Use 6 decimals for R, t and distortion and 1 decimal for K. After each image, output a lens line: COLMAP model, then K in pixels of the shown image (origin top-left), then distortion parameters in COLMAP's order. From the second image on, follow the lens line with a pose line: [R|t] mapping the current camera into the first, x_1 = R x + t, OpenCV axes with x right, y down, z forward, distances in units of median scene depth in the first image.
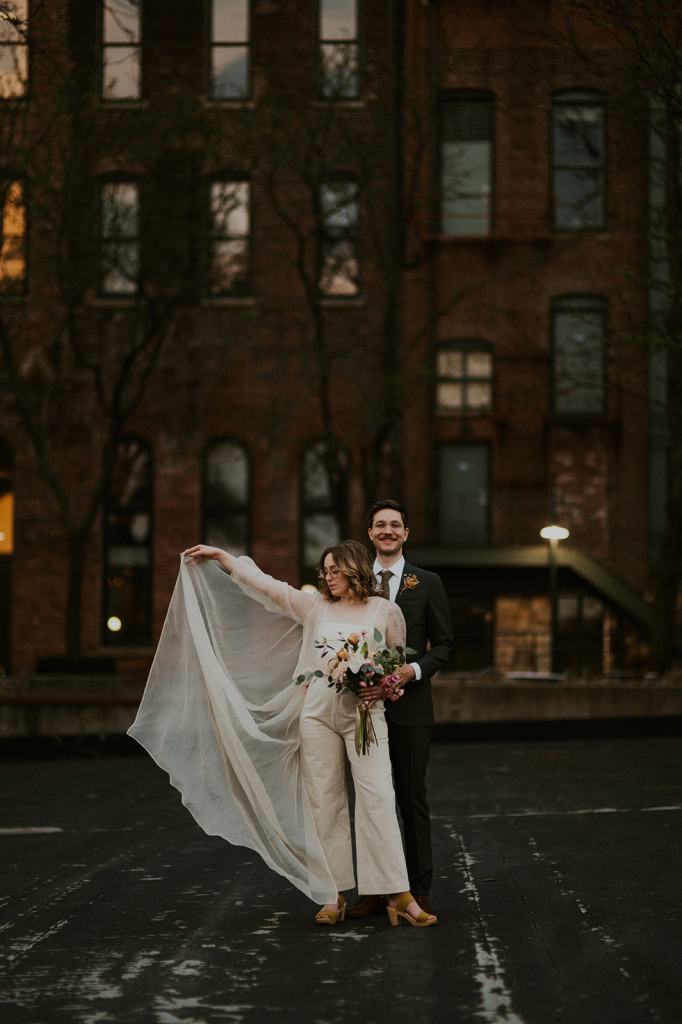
lens RADIAL K [[2336.9, 0, 341.0], [0, 2336.9, 512.0], [0, 0, 1]] dist [0.029010, -0.326186]
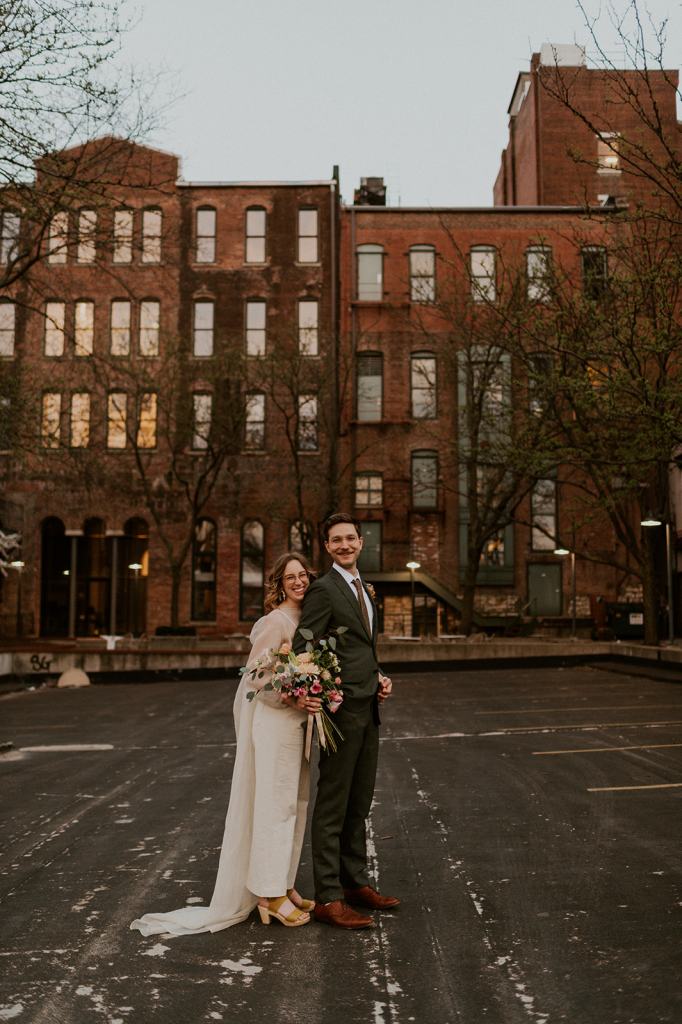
lens RADIAL K [[995.8, 0, 341.0], [0, 995.8, 512.0], [0, 0, 1]] dist [-0.076306, 0.044452]
pose [[0.999711, 0.001599, 0.023981, 0.007387], [-0.000464, 0.998883, -0.047256, 0.003518], [-0.024029, 0.047231, 0.998595, 0.129932]]
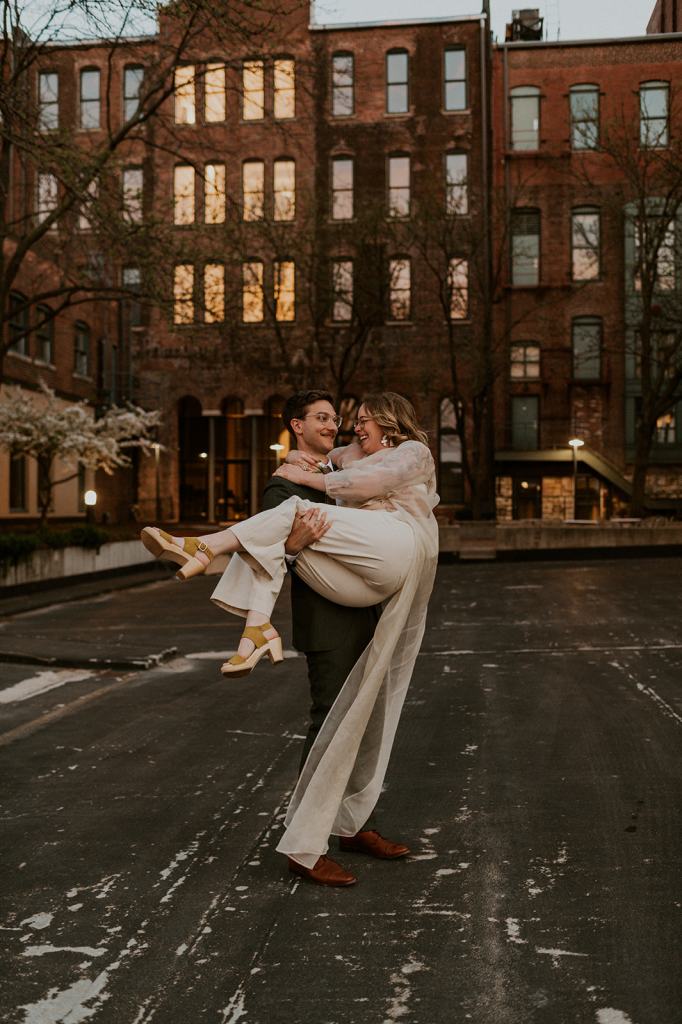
lens RADIAL K [[995.8, 0, 341.0], [0, 995.8, 512.0], [0, 0, 1]] dist [-0.076306, 0.044452]
pose [[0.995060, -0.003409, -0.099213, -0.016268], [0.010230, 0.997611, 0.068320, 0.007852], [0.098743, -0.068997, 0.992718, 0.185333]]
